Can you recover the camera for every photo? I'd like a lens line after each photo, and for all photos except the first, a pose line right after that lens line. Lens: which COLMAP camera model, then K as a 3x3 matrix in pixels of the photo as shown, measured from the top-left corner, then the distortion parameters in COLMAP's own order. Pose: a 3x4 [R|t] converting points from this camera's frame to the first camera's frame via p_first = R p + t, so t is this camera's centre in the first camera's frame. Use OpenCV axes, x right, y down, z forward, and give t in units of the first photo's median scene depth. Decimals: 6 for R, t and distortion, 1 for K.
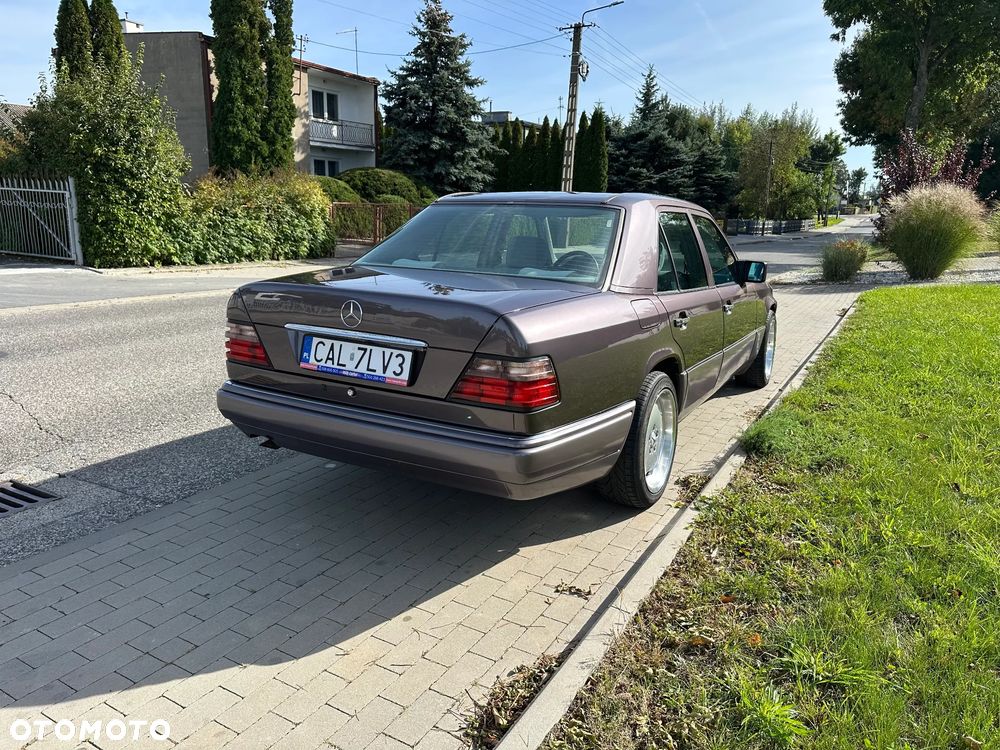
lens RADIAL K [[711.1, 0, 498.1], [0, 711.1, 367.6], [0, 0, 1]] dist [0.077297, -0.113123]
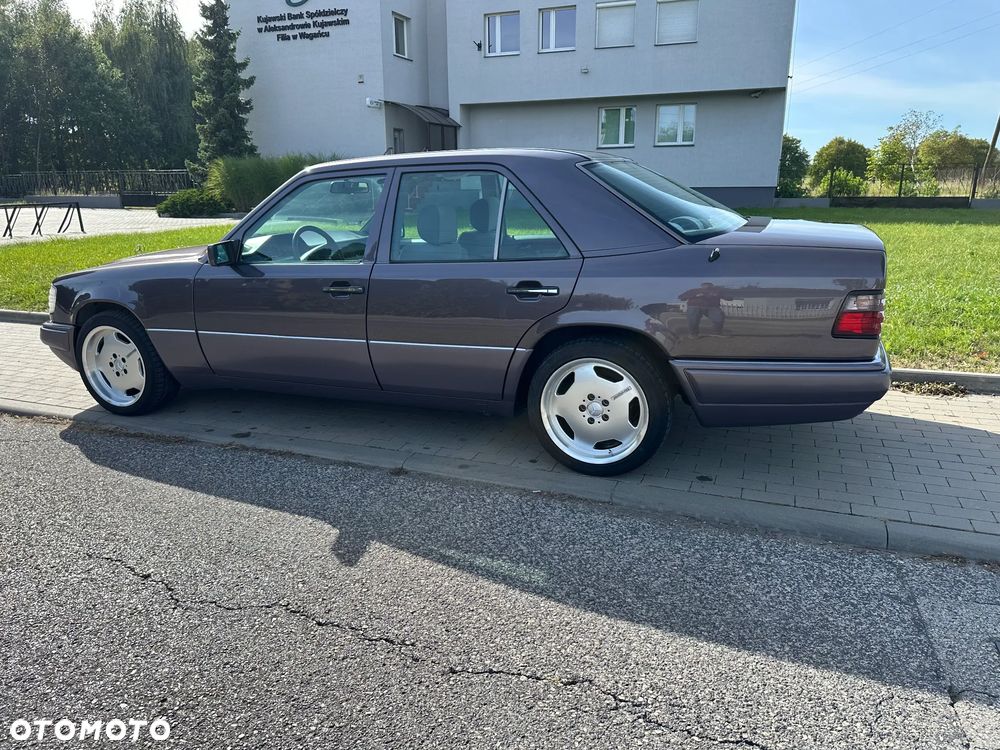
lens RADIAL K [[710.2, 0, 503.0], [0, 710.2, 358.6], [0, 0, 1]] dist [0.051098, -0.047893]
pose [[-0.152306, -0.267073, 0.951564, -1.318031], [0.228440, 0.927213, 0.296802, -0.408941], [-0.961571, 0.262580, -0.080210, 1.723064]]
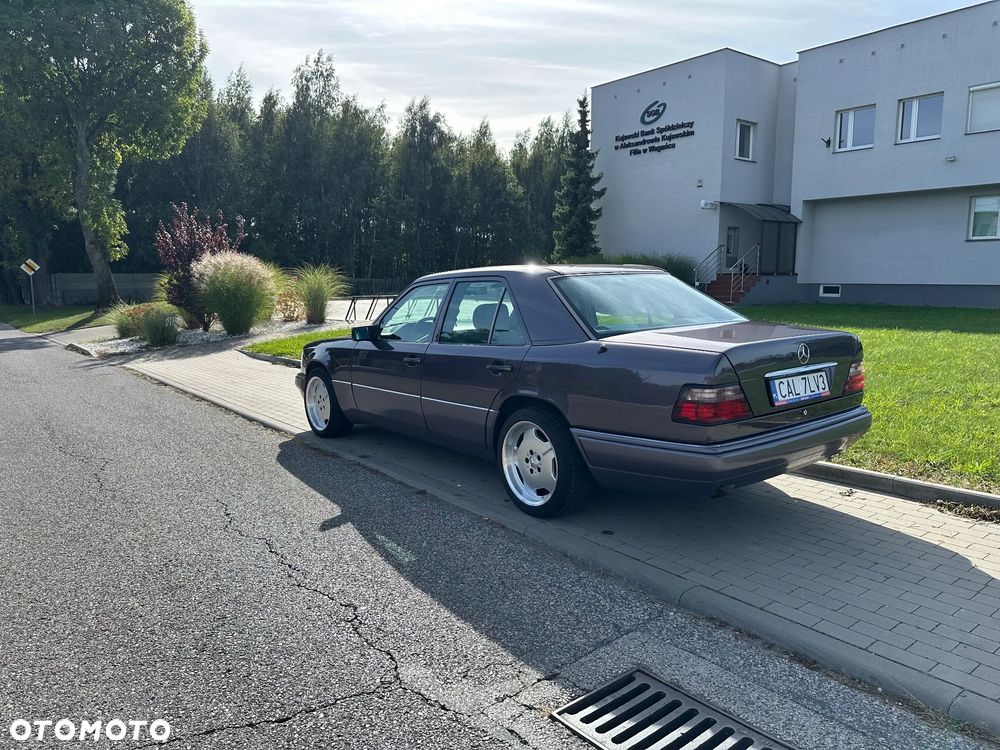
lens RADIAL K [[711.1, 0, 498.1], [0, 711.1, 367.6], [0, 0, 1]] dist [0.077297, -0.113123]
pose [[0.367292, -0.147497, 0.918336, -1.623099], [0.225603, 0.971989, 0.065884, -0.262075], [-0.902330, 0.182981, 0.390279, 0.961589]]
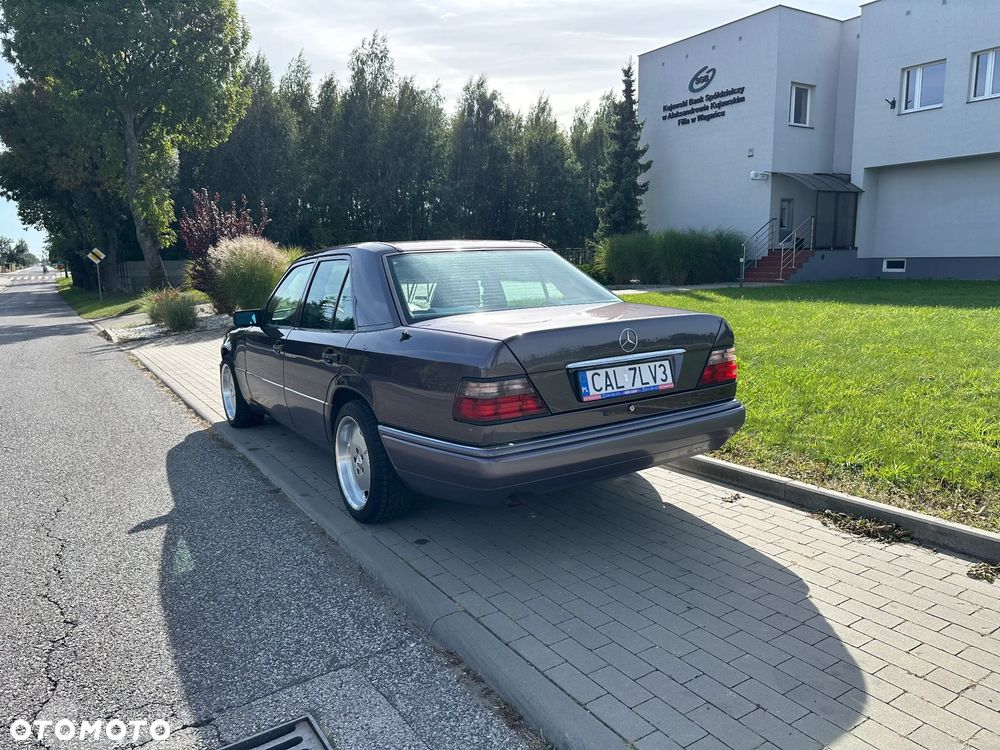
lens RADIAL K [[713.3, 0, 500.0], [0, 713.3, 375.0], [0, 0, 1]] dist [0.042261, -0.047835]
pose [[0.459416, -0.180973, 0.869589, -1.275313], [0.236168, 0.968671, 0.076822, -0.153331], [-0.856249, 0.170075, 0.487763, 0.600960]]
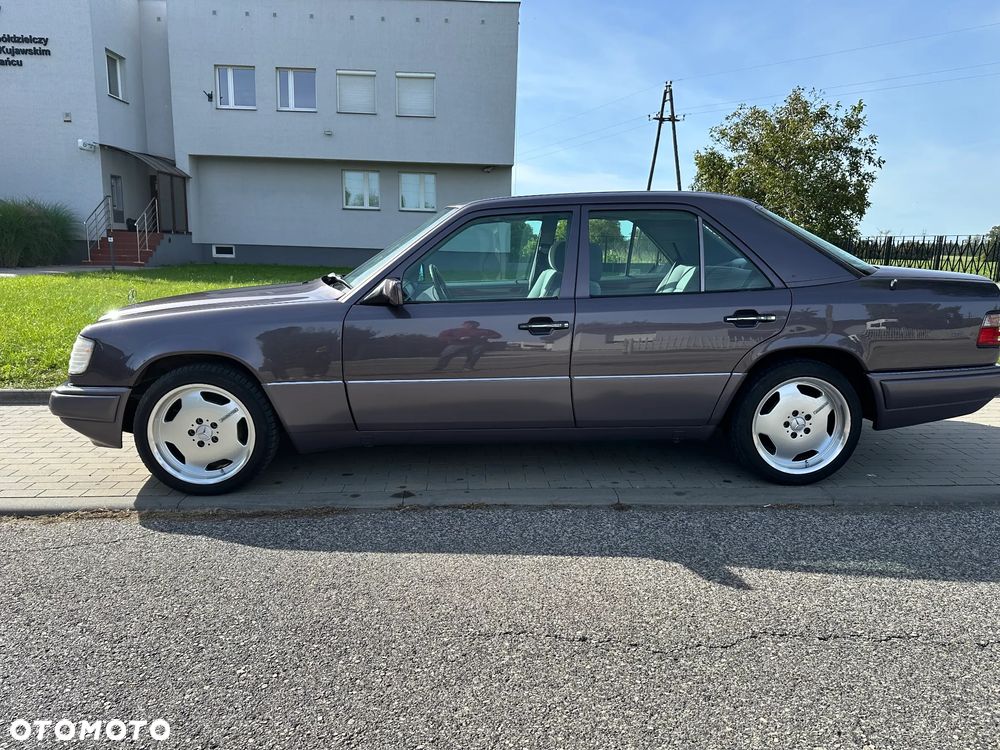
lens RADIAL K [[707.5, 0, 496.8], [0, 707.5, 360.6], [0, 0, 1]] dist [0.072233, -0.065523]
pose [[-0.547925, -0.170391, 0.818990, -1.001764], [0.158423, 0.940182, 0.301595, -0.536725], [-0.821389, 0.294998, -0.488155, 2.546335]]
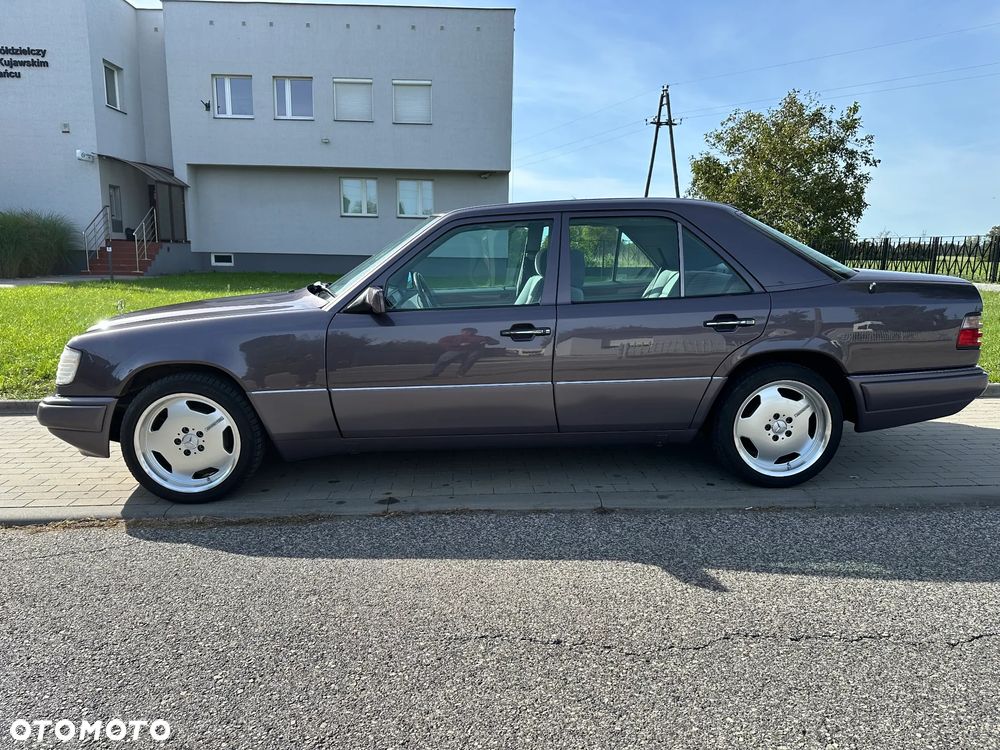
lens RADIAL K [[707.5, 0, 496.8], [0, 707.5, 360.6], [0, 0, 1]] dist [0.072233, -0.065523]
pose [[-0.547914, -0.159152, 0.821255, -1.029718], [0.168503, 0.940615, 0.294703, -0.537568], [-0.819388, 0.299856, -0.488559, 2.524971]]
